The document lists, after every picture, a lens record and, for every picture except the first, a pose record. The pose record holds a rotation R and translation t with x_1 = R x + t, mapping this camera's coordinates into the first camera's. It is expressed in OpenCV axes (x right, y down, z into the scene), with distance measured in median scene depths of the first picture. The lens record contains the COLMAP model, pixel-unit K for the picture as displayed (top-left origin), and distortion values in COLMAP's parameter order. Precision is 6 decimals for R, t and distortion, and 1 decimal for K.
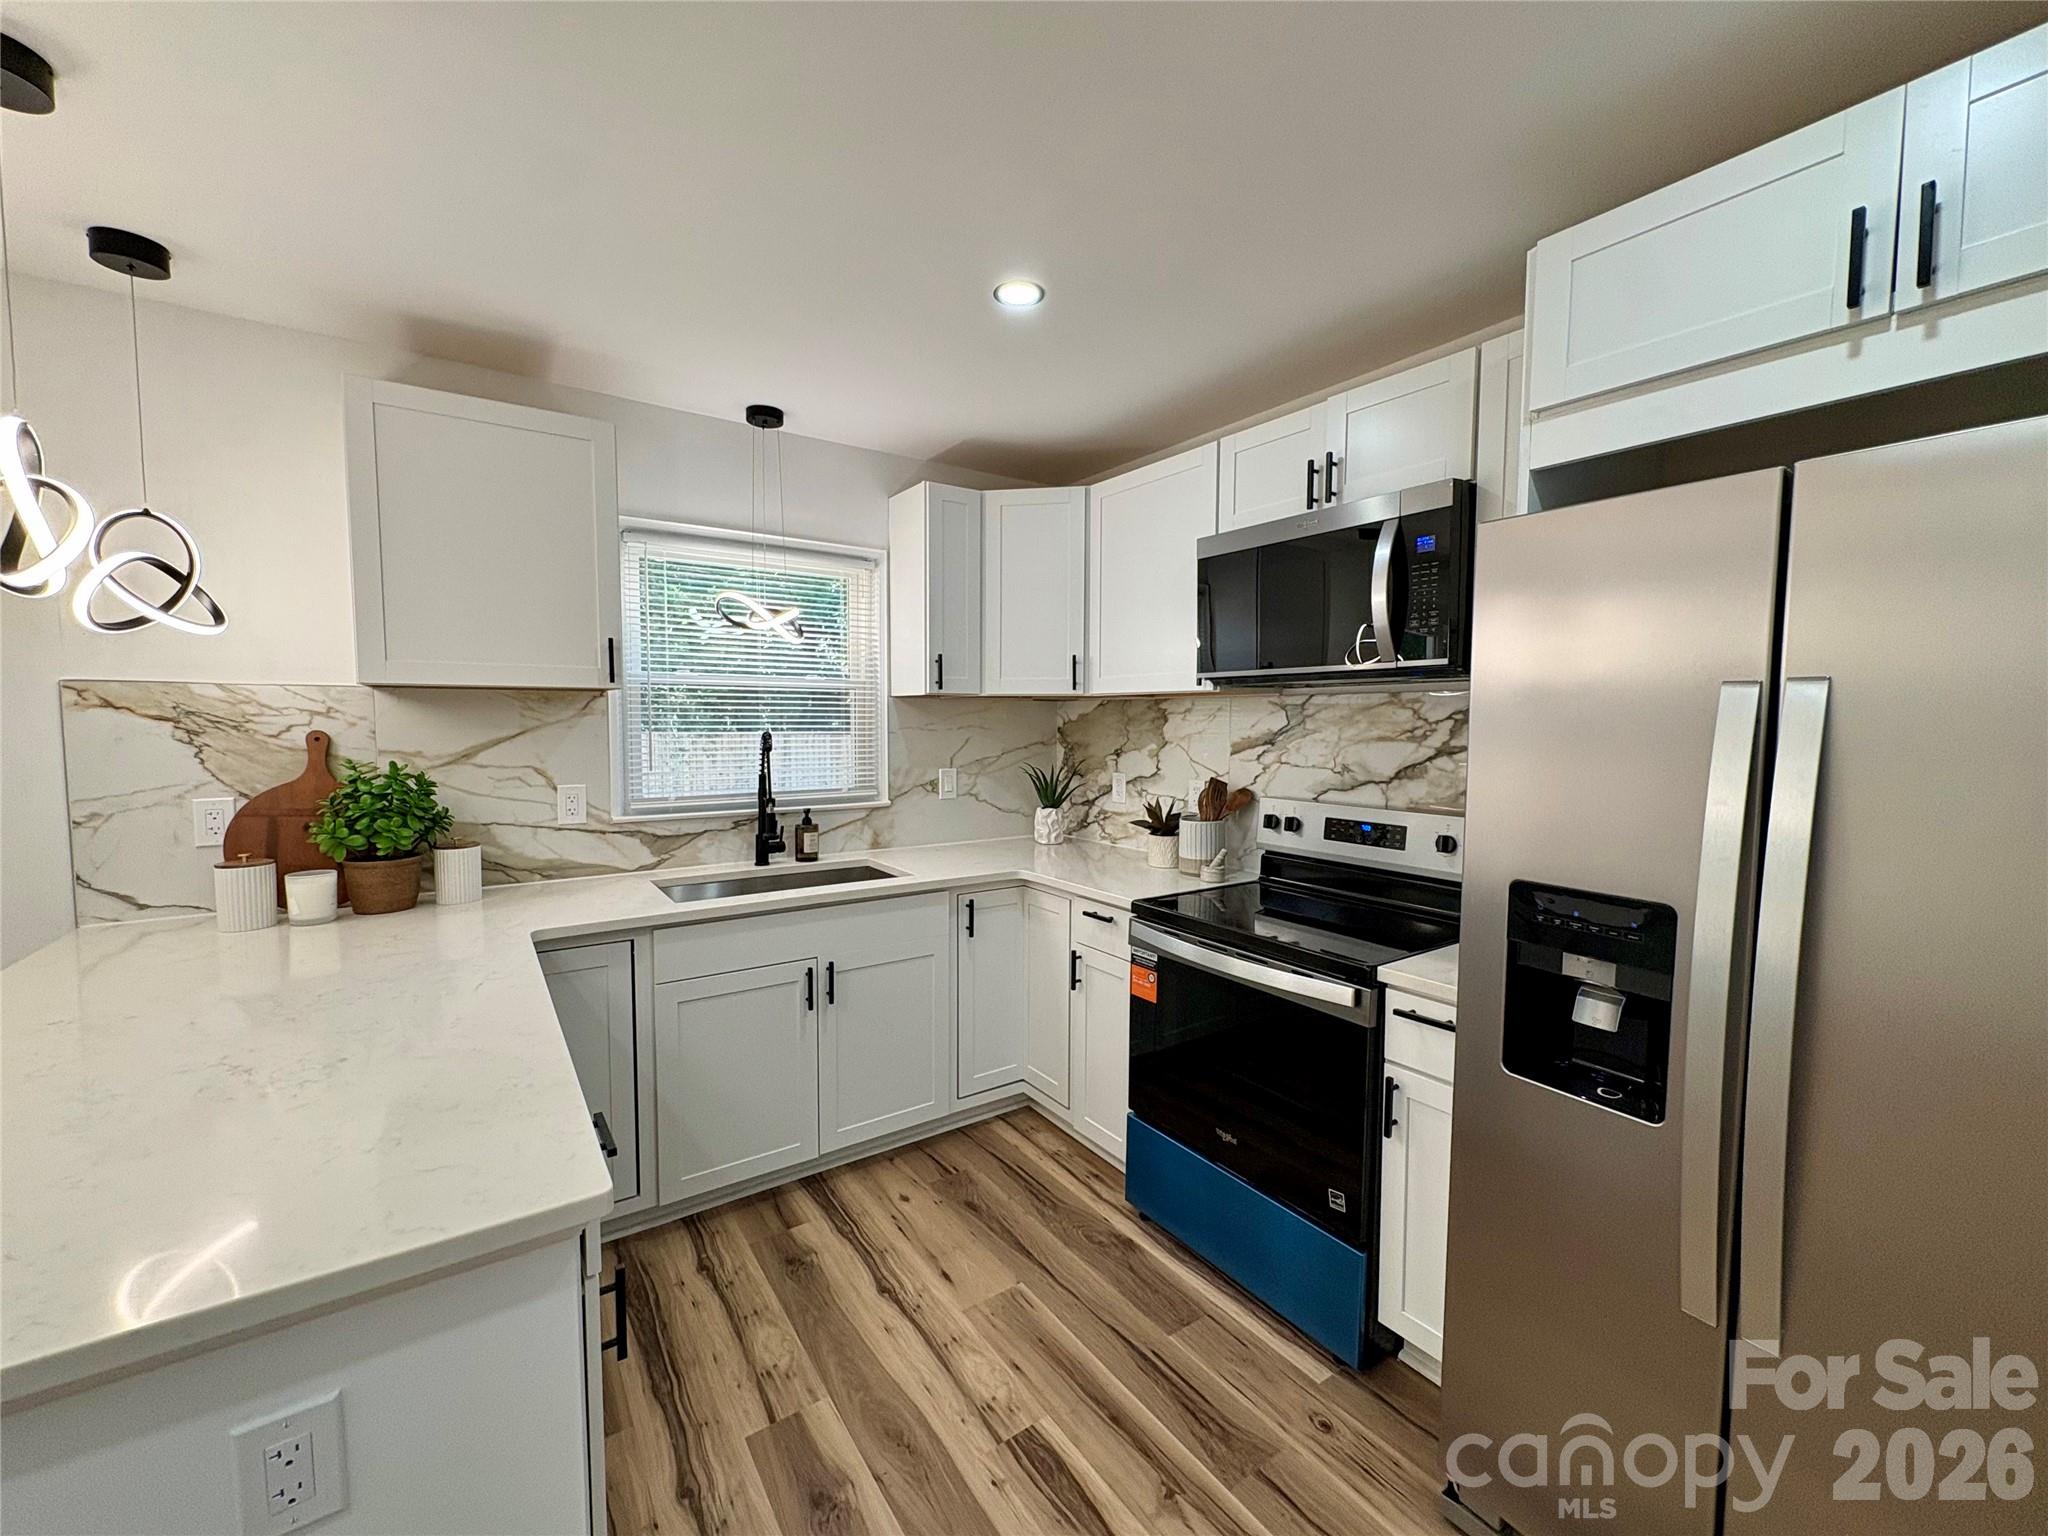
lens RADIAL K [[816.1, 0, 1025.4], [0, 816.1, 767.2], [0, 0, 1]] dist [0.000250, 0.000271]
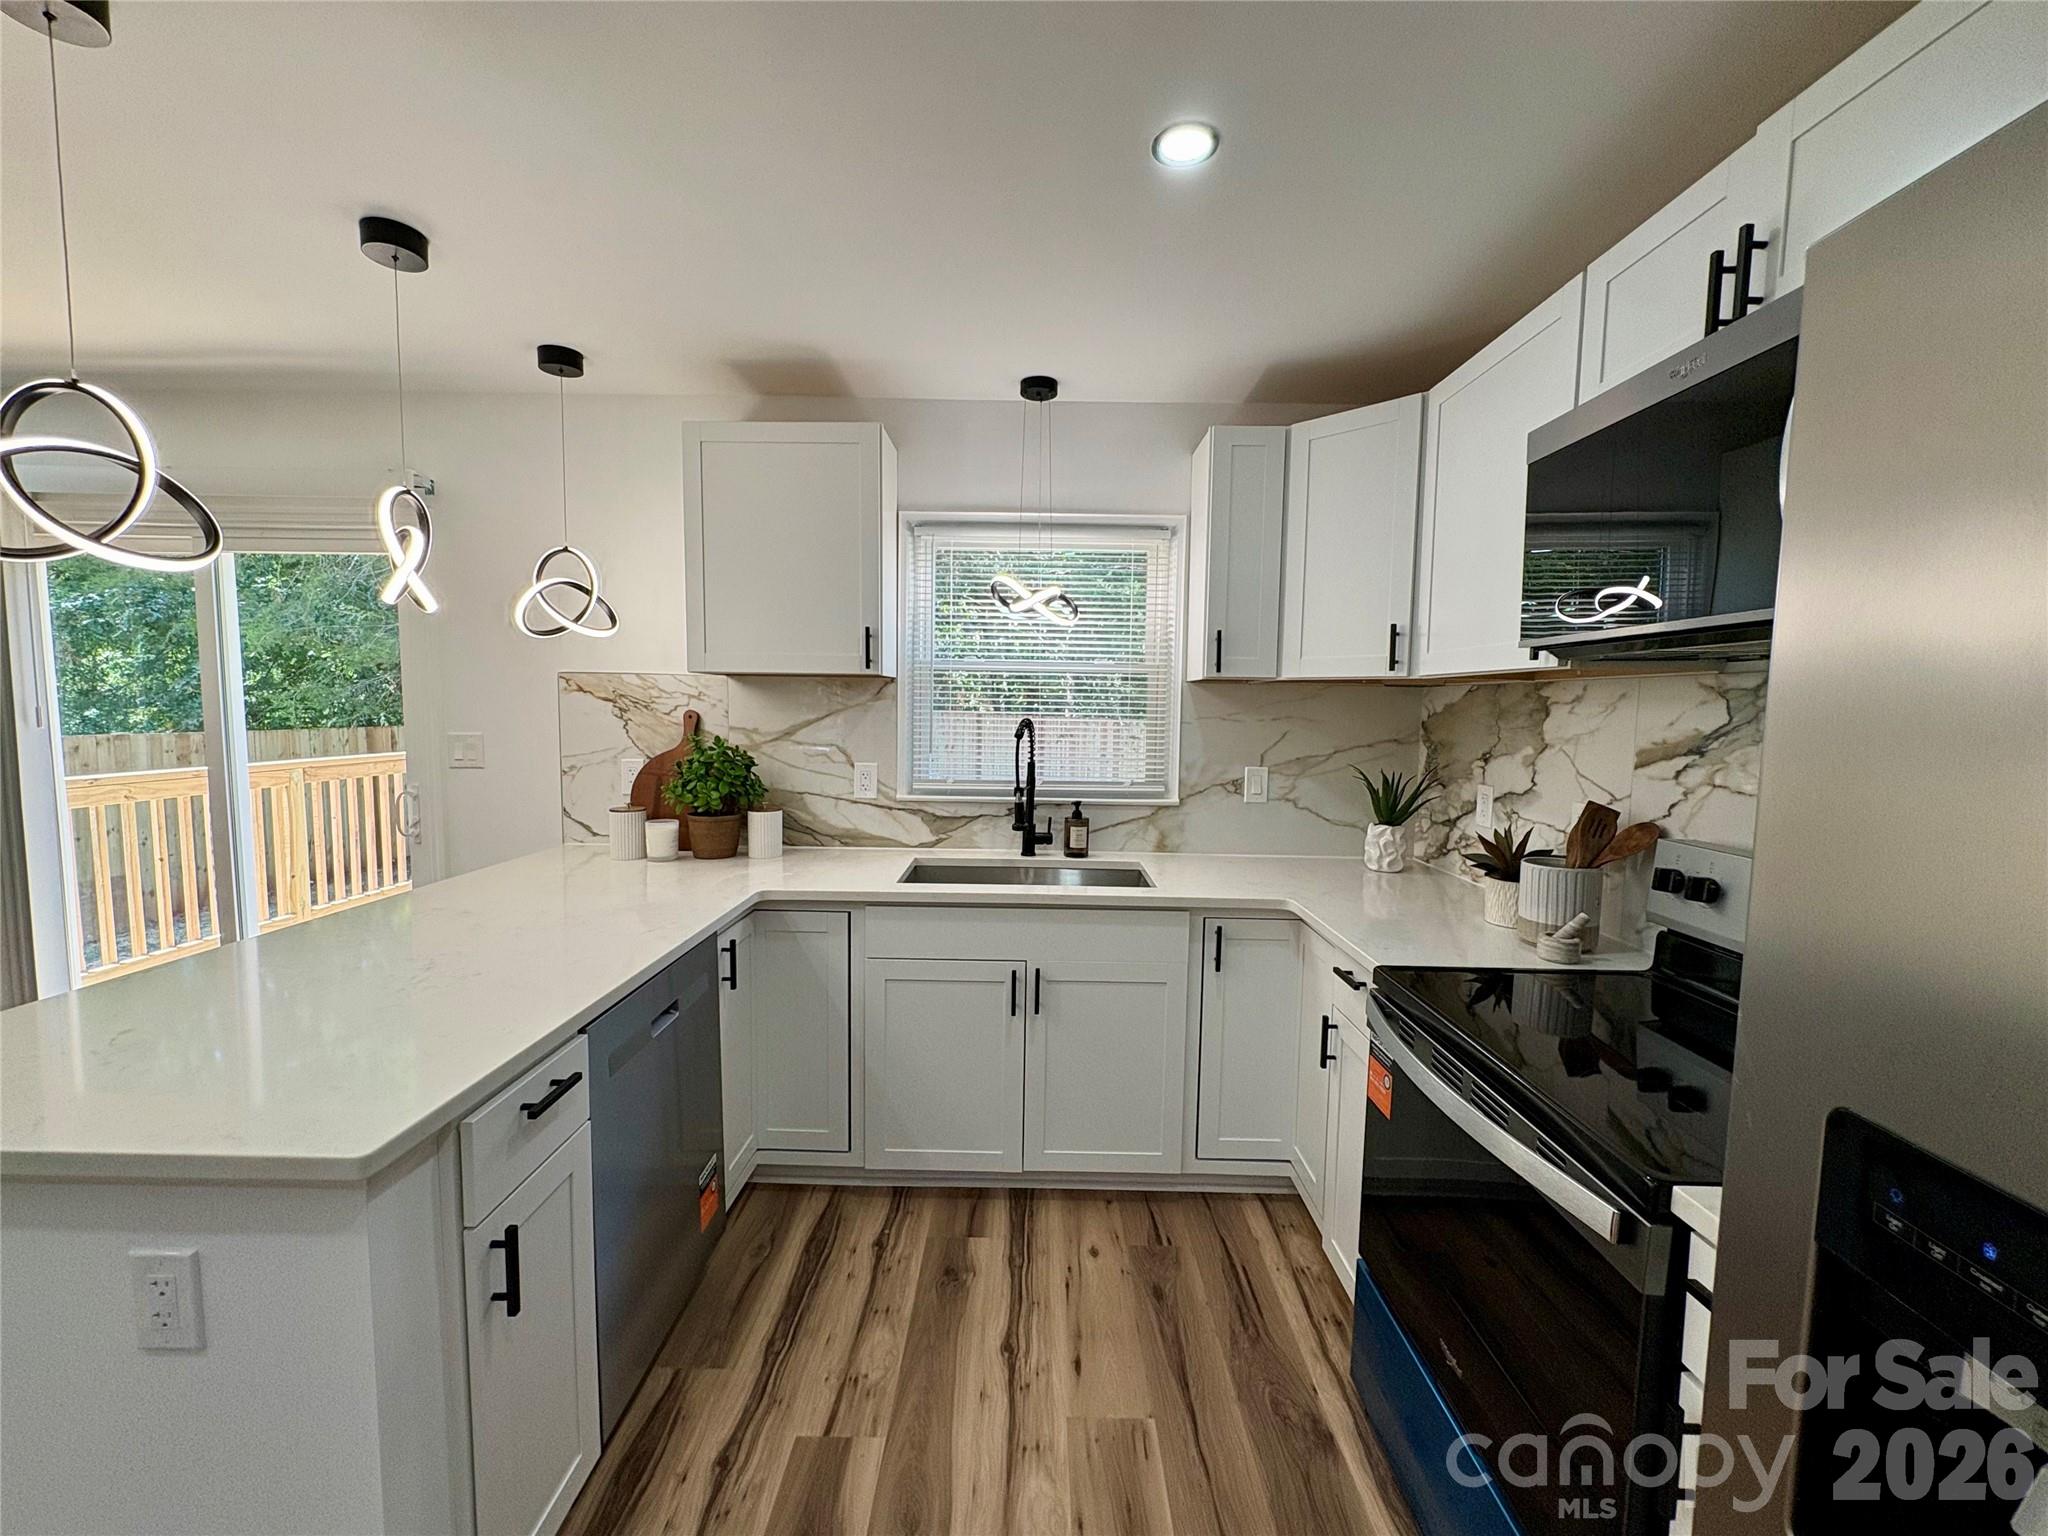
lens RADIAL K [[816.1, 0, 1025.1], [0, 816.1, 767.1], [0, 0, 1]] dist [0.000250, 0.000271]
pose [[0.816660, 0.053008, -0.574679, 0.259997], [-0.046775, 0.998576, 0.025636, -0.011551], [0.575220, 0.005945, 0.817977, 0.228760]]
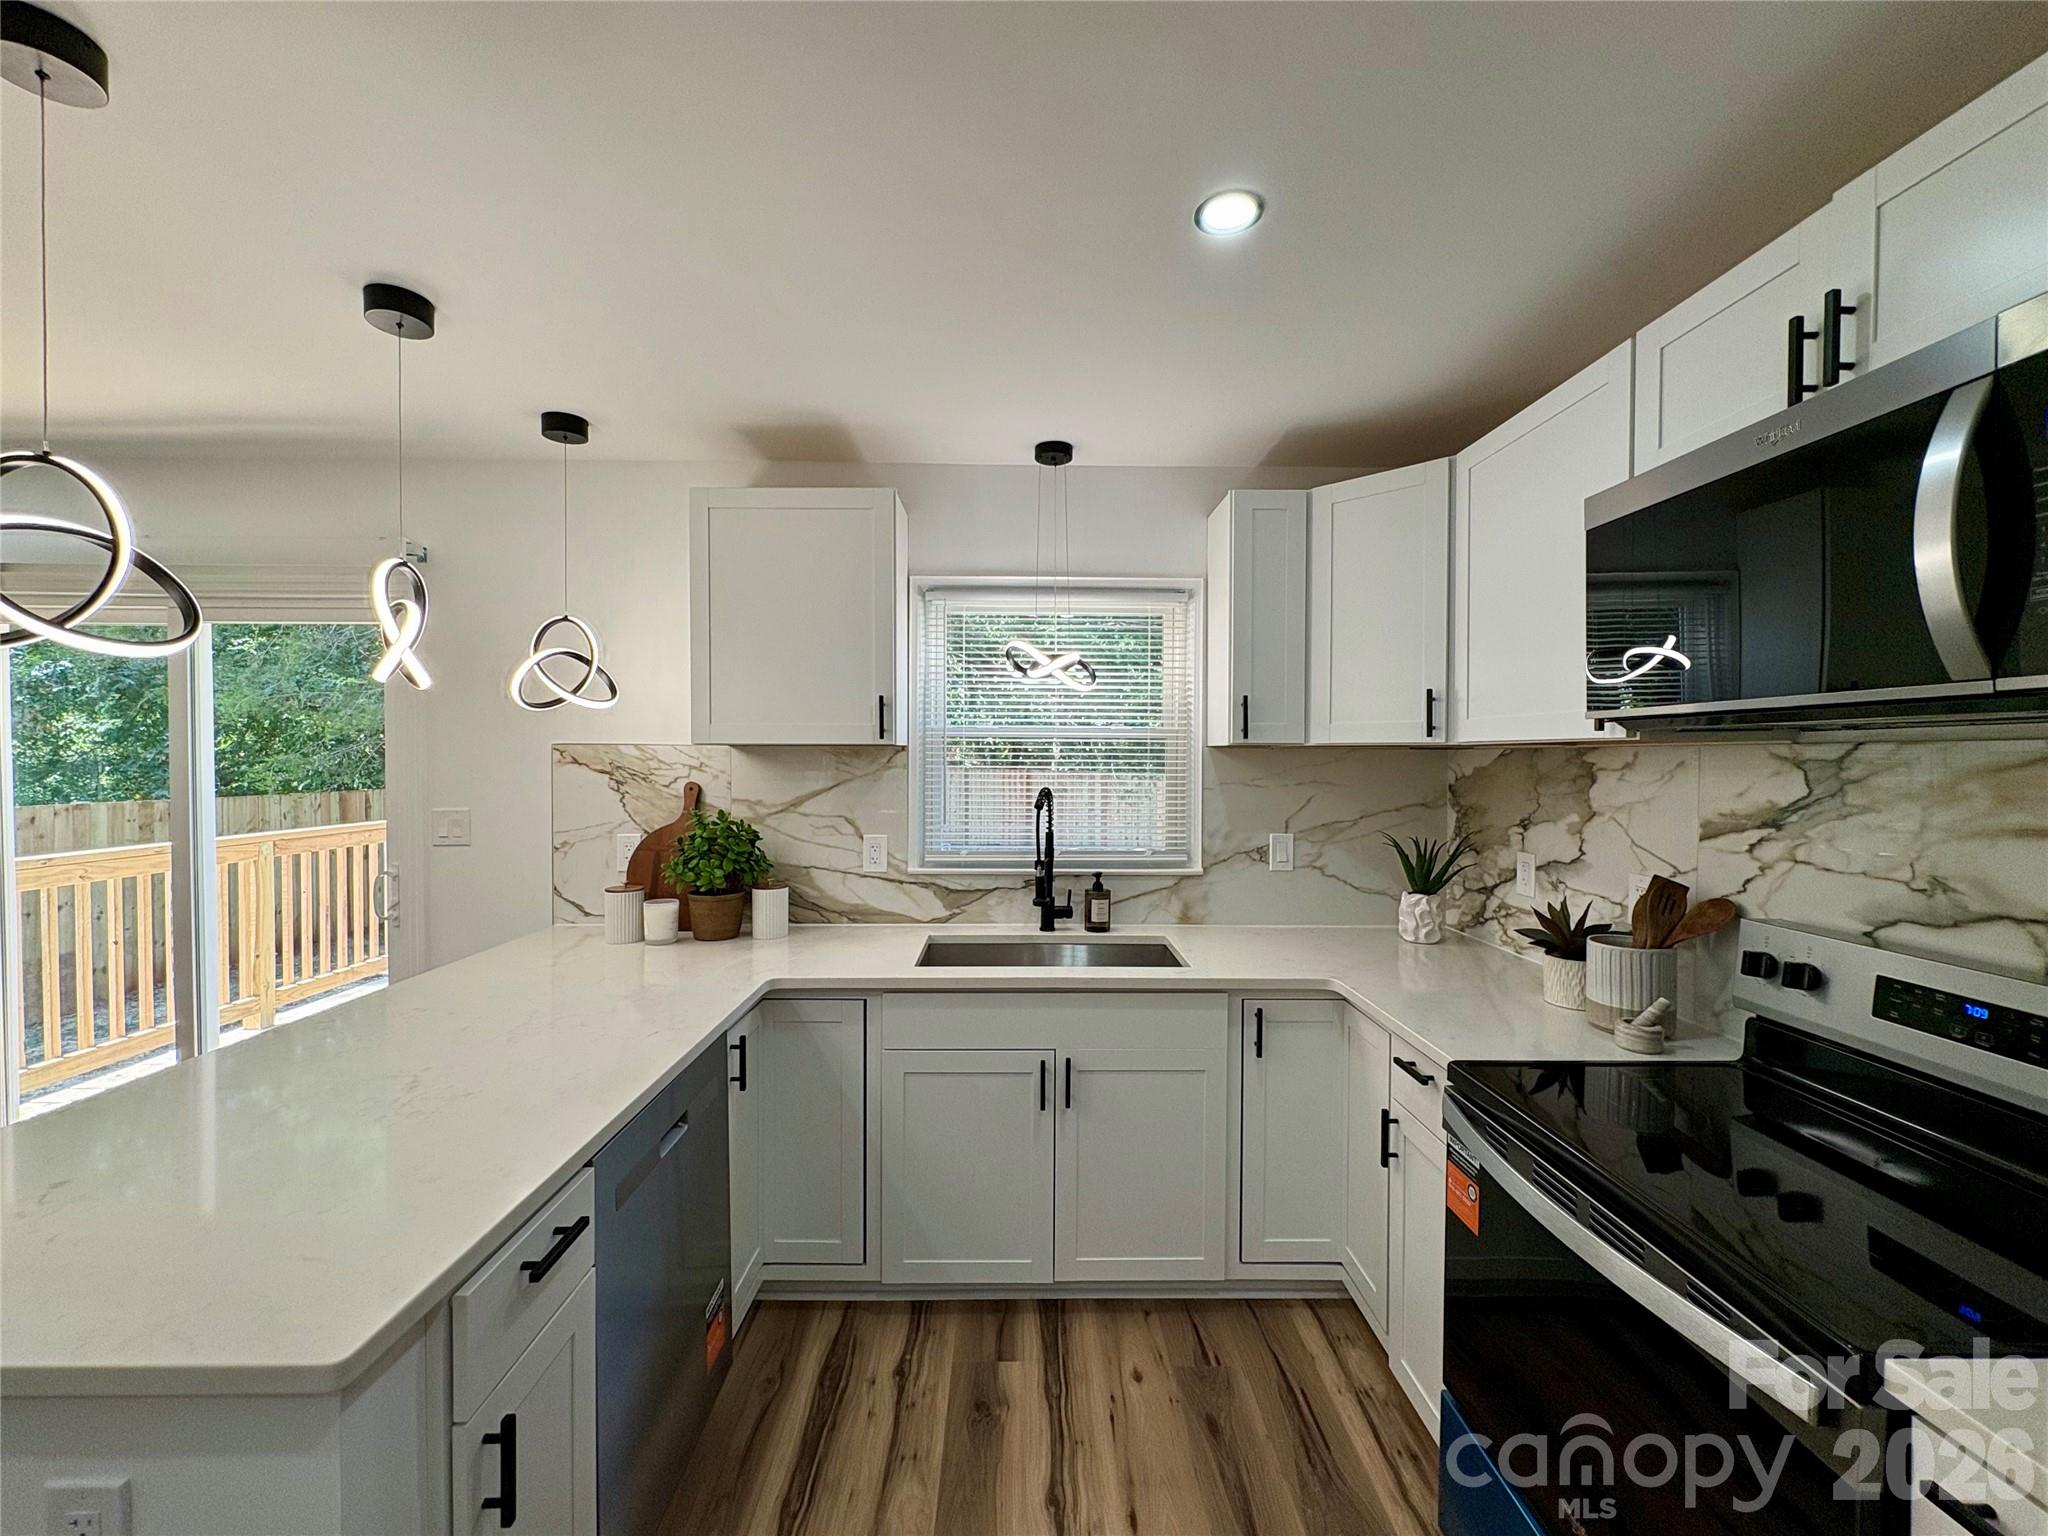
lens RADIAL K [[816.1, 0, 1025.3], [0, 816.1, 767.4], [0, 0, 1]] dist [0.000250, 0.000271]
pose [[0.829072, 0.007237, -0.559095, 0.197855], [-0.034288, 0.998692, -0.037919, -0.032988], [0.558089, 0.050608, 0.828236, 0.237587]]
